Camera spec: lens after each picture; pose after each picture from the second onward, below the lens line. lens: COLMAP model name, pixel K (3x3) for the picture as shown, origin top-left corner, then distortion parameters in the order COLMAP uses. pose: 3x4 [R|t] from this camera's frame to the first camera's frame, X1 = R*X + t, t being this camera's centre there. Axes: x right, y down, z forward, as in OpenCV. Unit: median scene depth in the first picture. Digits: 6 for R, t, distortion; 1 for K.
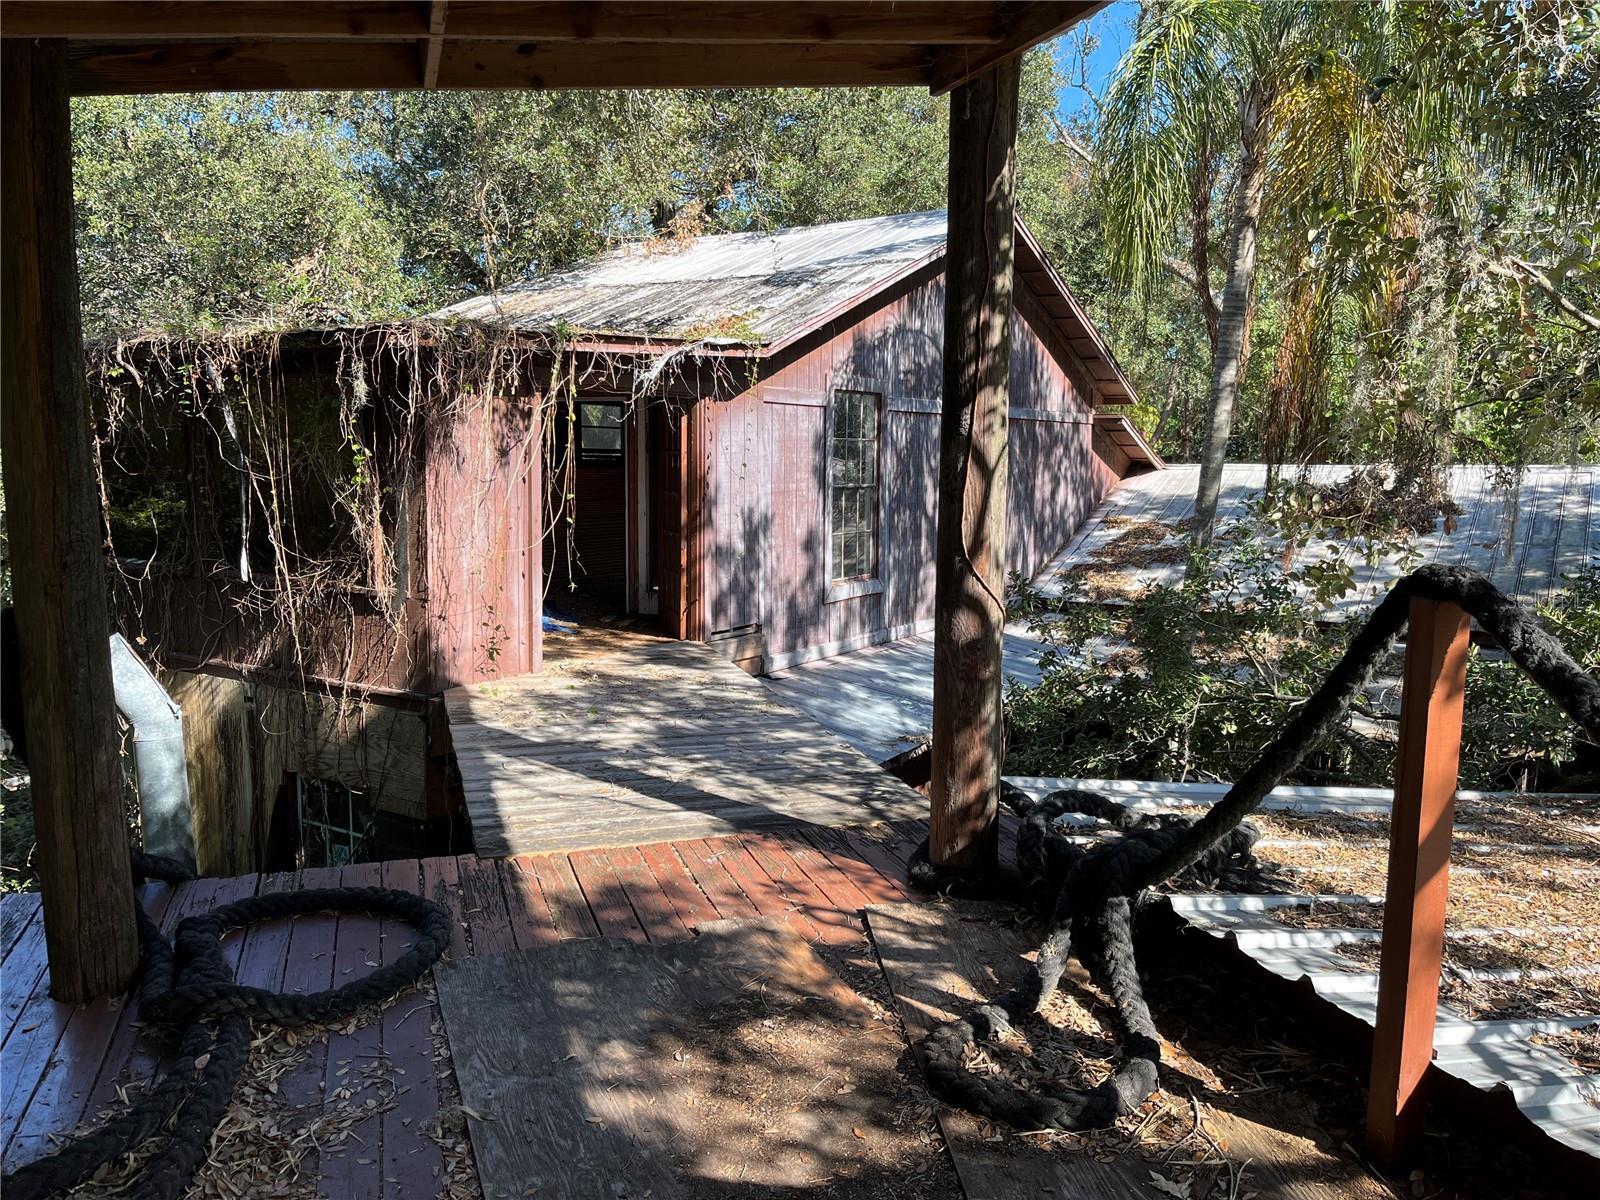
lens RADIAL K [[1195.8, 0, 793.4], [0, 1195.8, 596.0], [0, 0, 1]] dist [0.073176, -0.110097]
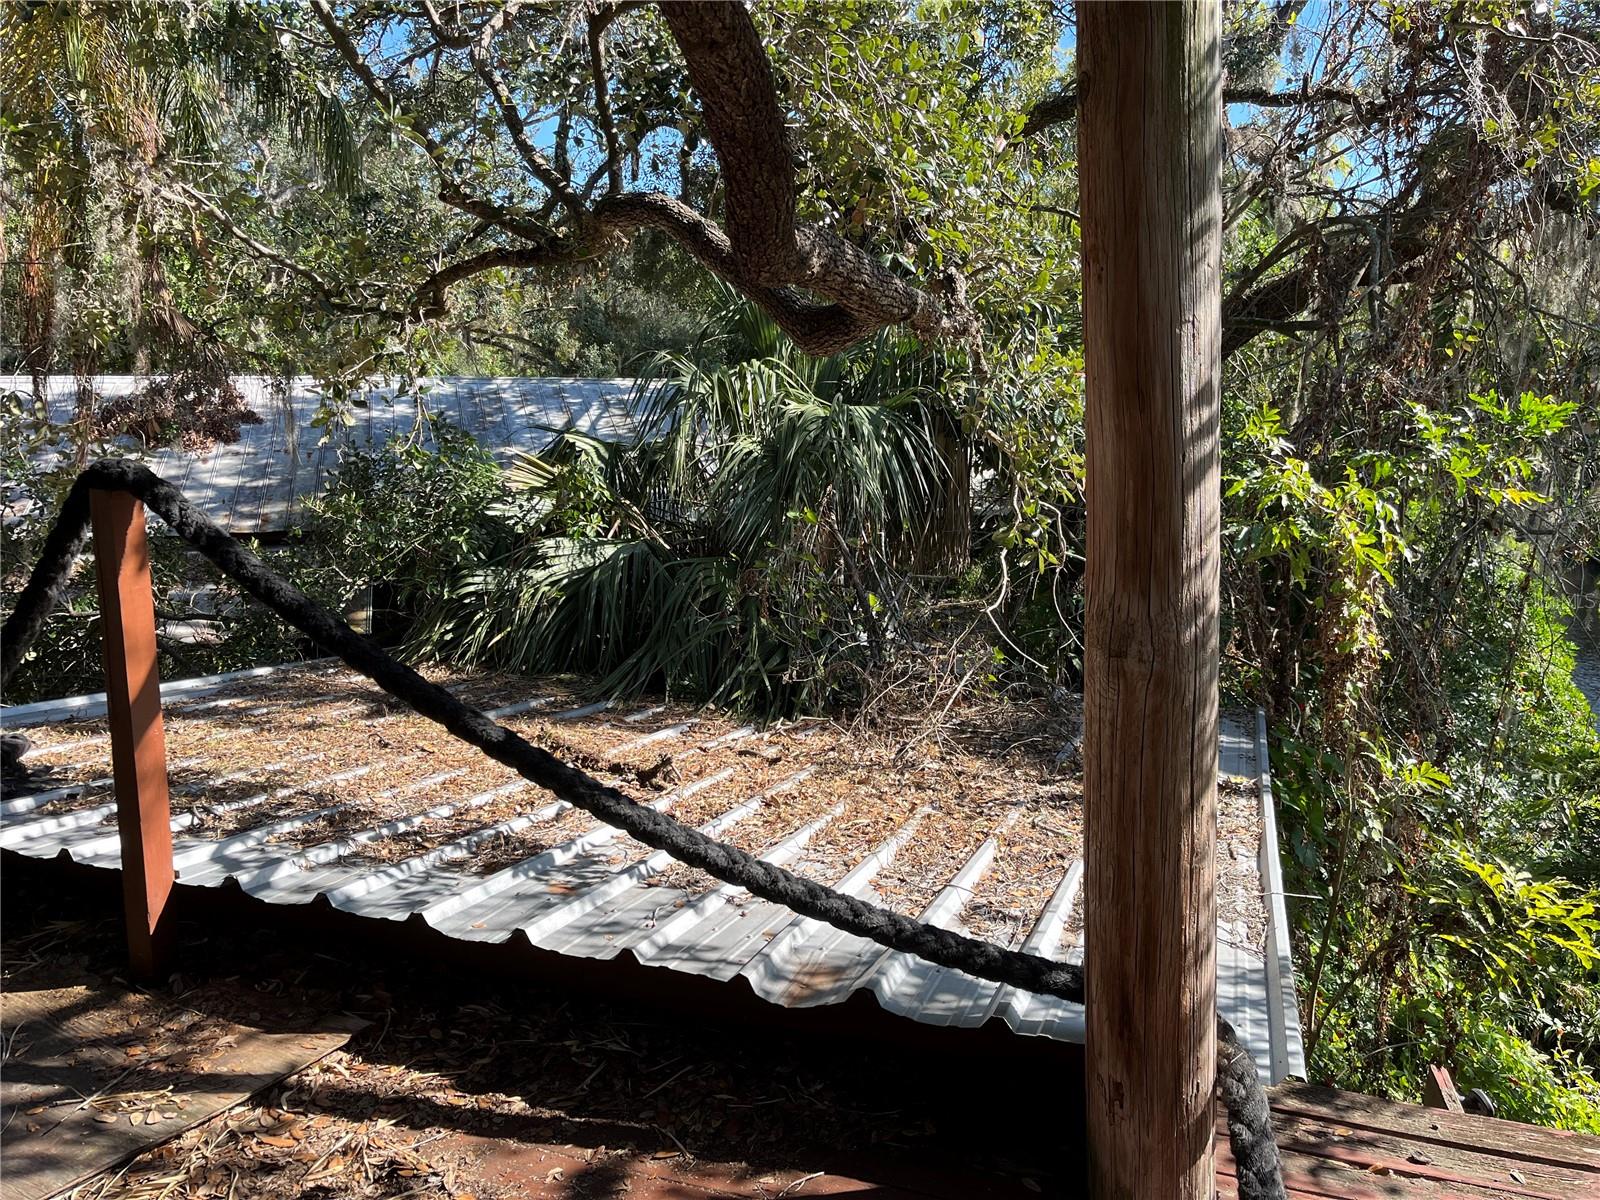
lens RADIAL K [[1195.8, 0, 793.4], [0, 1195.8, 596.0], [0, 0, 1]] dist [0.073176, -0.110097]
pose [[0.619600, -0.149129, 0.770621, 0.022827], [0.093231, 0.988818, 0.116394, 0.020268], [-0.779361, -0.000272, 0.626575, -0.156029]]
